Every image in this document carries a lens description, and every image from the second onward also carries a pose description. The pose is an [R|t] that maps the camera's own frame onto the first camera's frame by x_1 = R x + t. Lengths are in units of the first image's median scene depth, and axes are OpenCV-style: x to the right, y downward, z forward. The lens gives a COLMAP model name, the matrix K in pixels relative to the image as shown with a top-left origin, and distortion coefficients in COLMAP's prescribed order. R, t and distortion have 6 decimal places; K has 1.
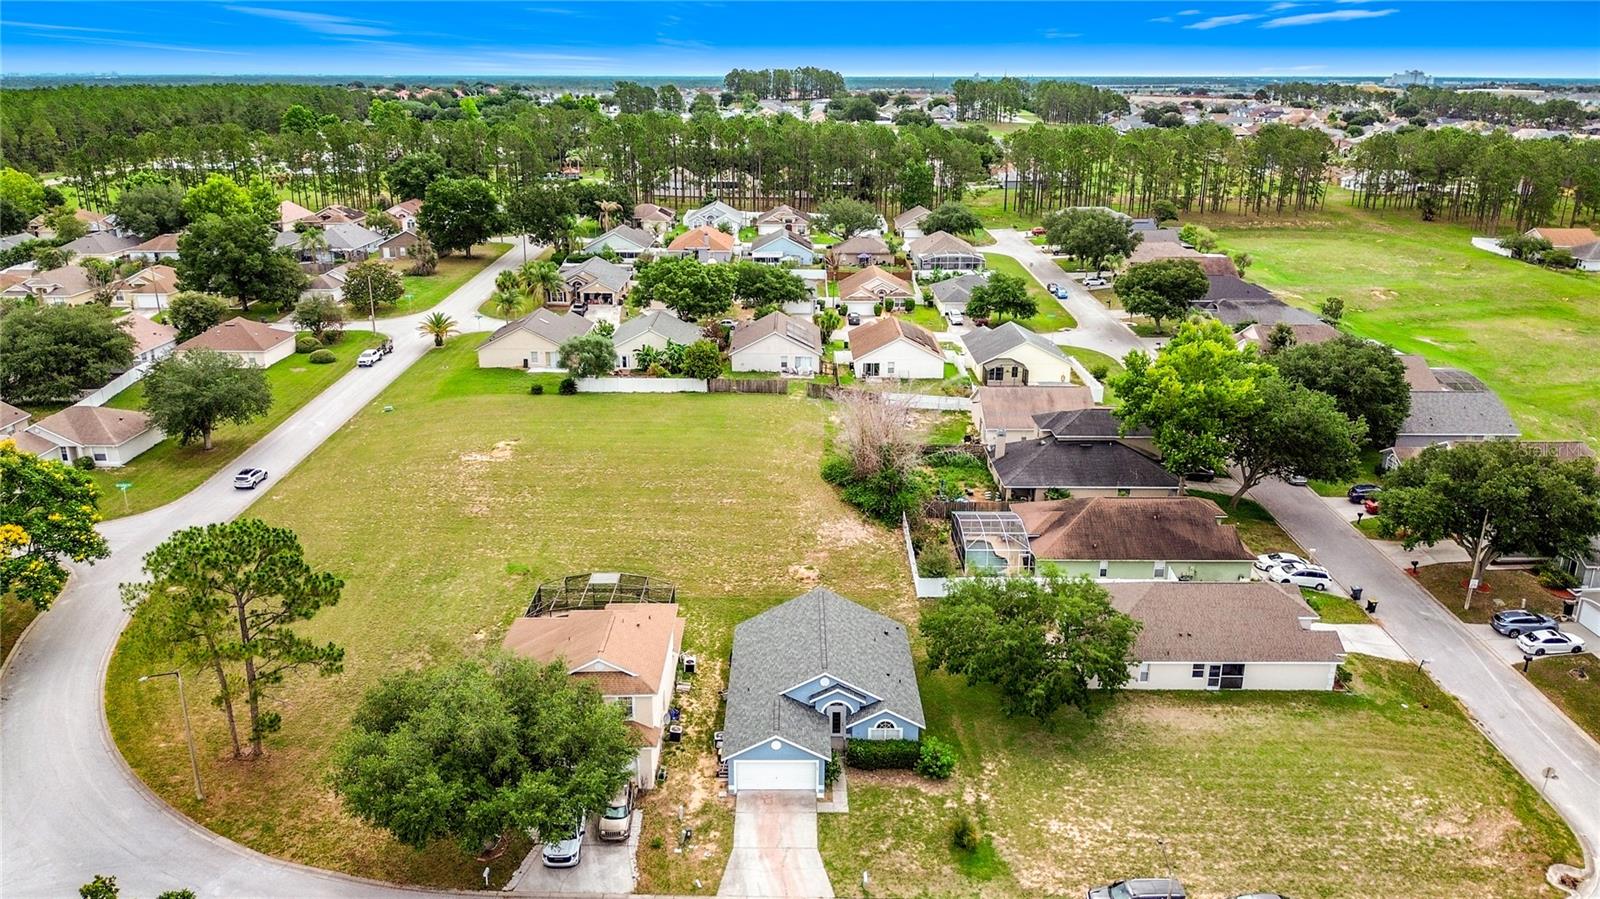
lens RADIAL K [[1144.2, 0, 795.3], [0, 1144.2, 469.2], [0, 0, 1]] dist [0.076016, -0.079484]
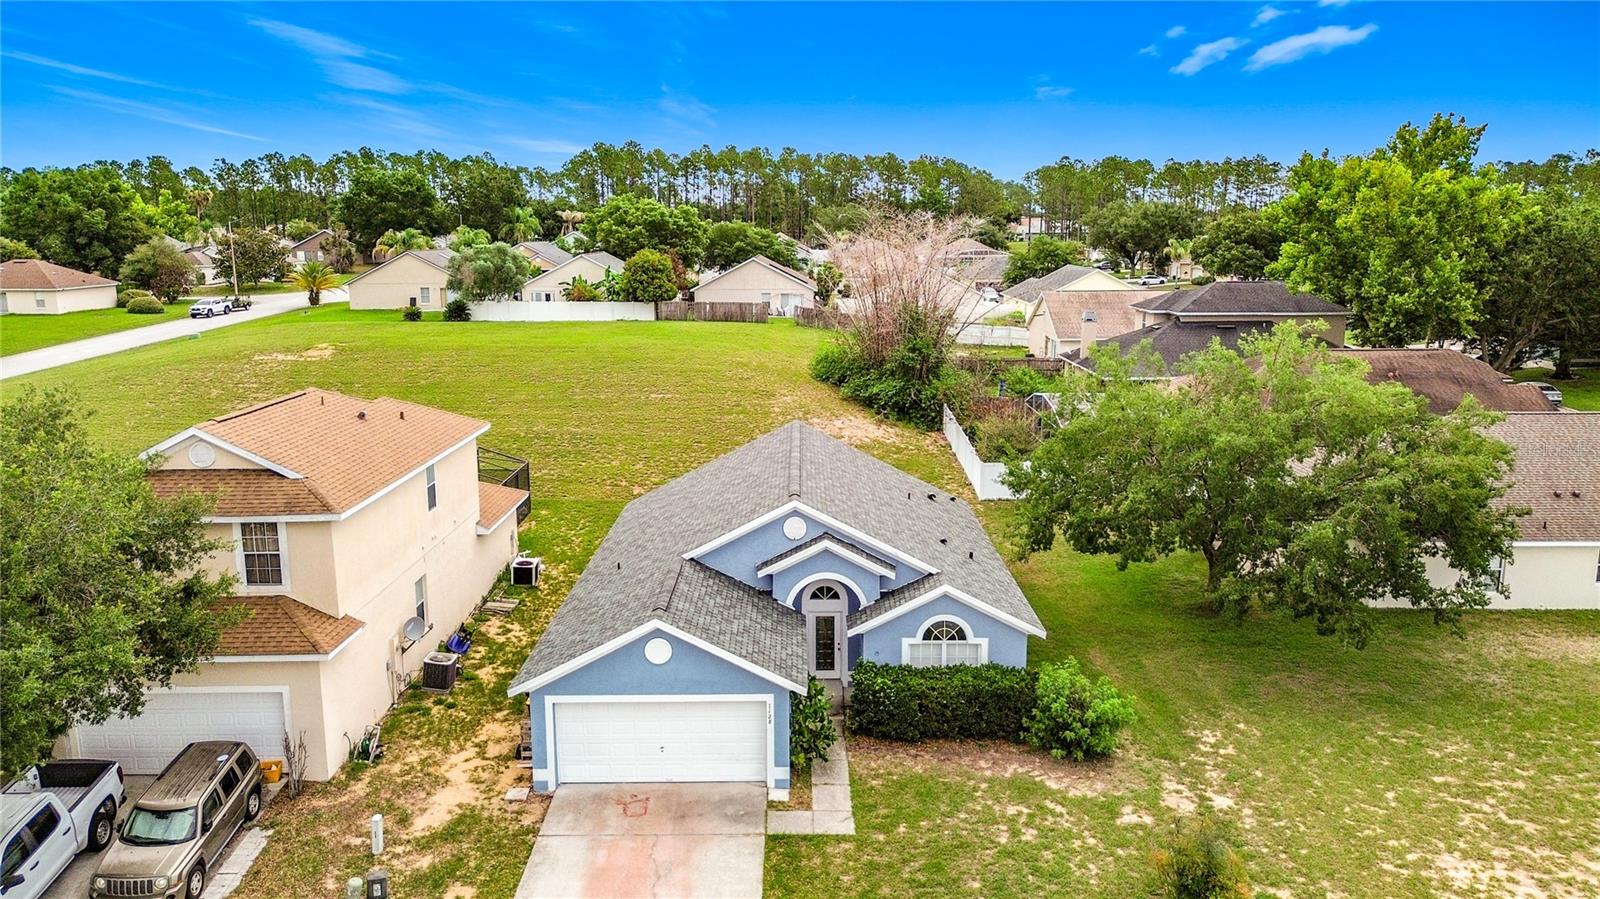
lens RADIAL K [[1144.2, 0, 796.0], [0, 1144.2, 465.6], [0, 0, 1]] dist [0.076016, -0.079484]
pose [[0.999974, -0.003578, -0.006282, 0.021725], [0.002745, 0.991792, -0.127829, 0.162916], [0.006688, 0.127808, 0.991776, 0.446552]]
